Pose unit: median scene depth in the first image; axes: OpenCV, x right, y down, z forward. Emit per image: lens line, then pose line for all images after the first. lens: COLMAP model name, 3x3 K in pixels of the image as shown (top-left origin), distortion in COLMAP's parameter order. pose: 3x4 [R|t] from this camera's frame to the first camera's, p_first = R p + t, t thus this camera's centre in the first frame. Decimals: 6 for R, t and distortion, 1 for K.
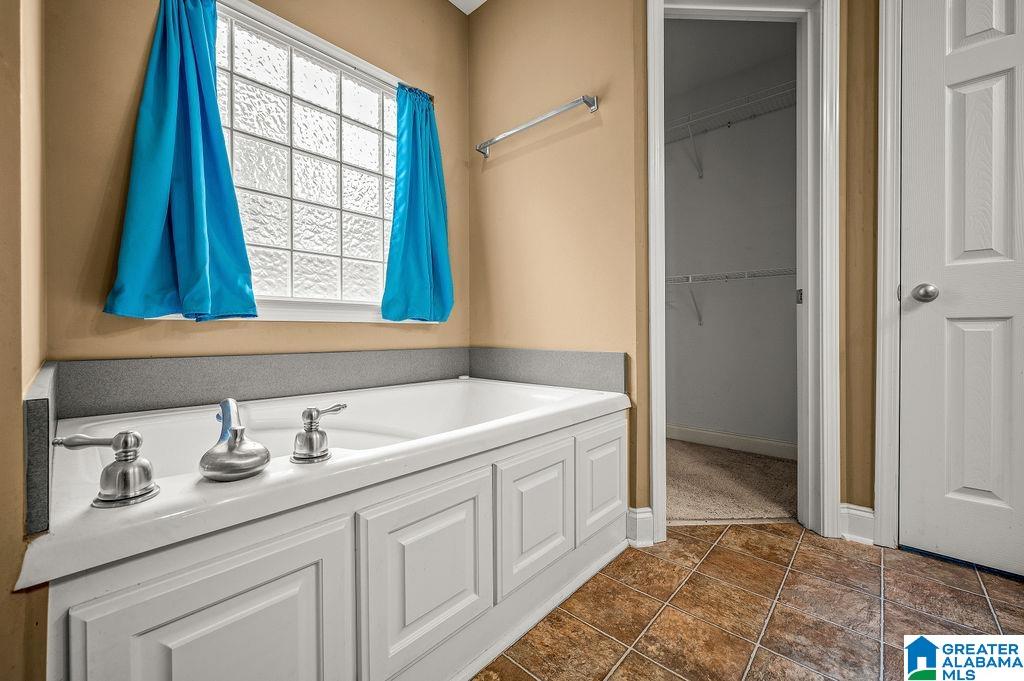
lens RADIAL K [[406.0, 0, 503.3], [0, 406.0, 339.0], [0, 0, 1]] dist [0.000497, -0.000181]
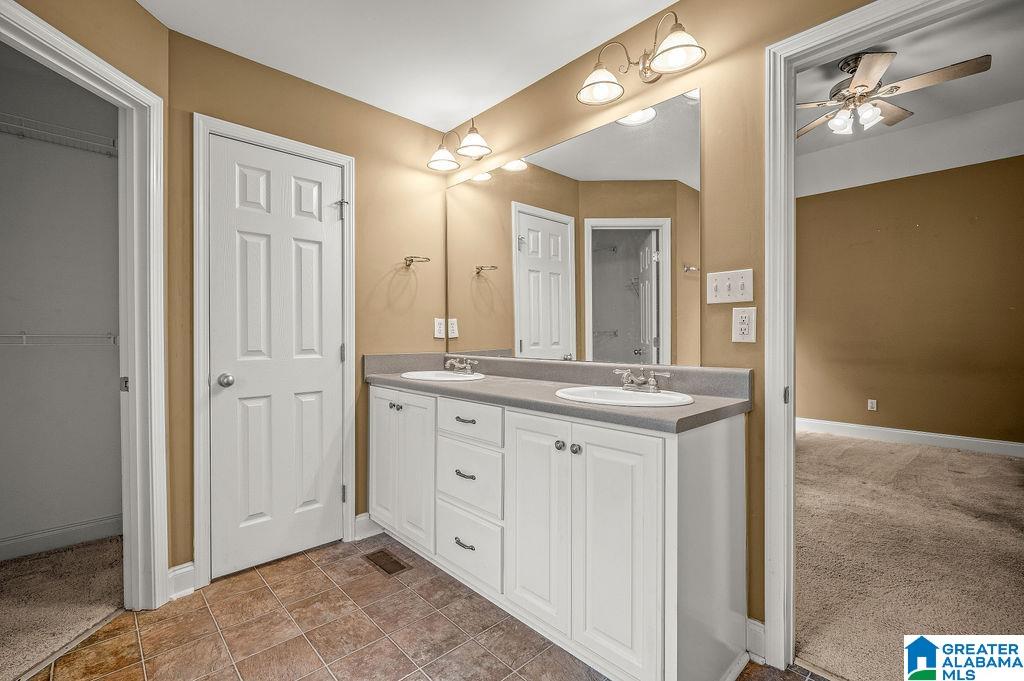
lens RADIAL K [[452.5, 0, 520.7], [0, 452.5, 336.0], [0, 0, 1]] dist [-0.008950, 0.001565]
pose [[0.048993, -0.006351, 0.998779, -0.360854], [0.011310, 0.999919, 0.005803, -0.242826], [-0.998735, 0.011012, 0.049061, -0.031069]]
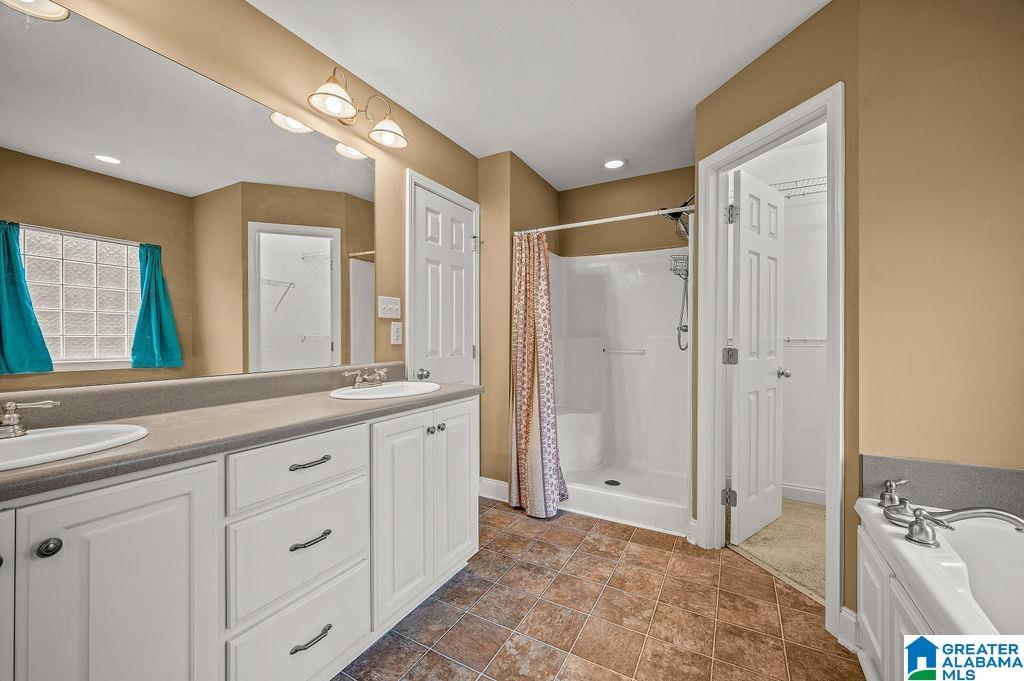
lens RADIAL K [[406.0, 0, 521.2], [0, 406.0, 337.7], [0, 0, 1]] dist [0.000497, -0.000181]
pose [[-0.963552, 0.009078, -0.267367, 1.381820], [0.006445, 0.999922, 0.010722, -0.261733], [0.267444, 0.008608, -0.963535, 1.769860]]
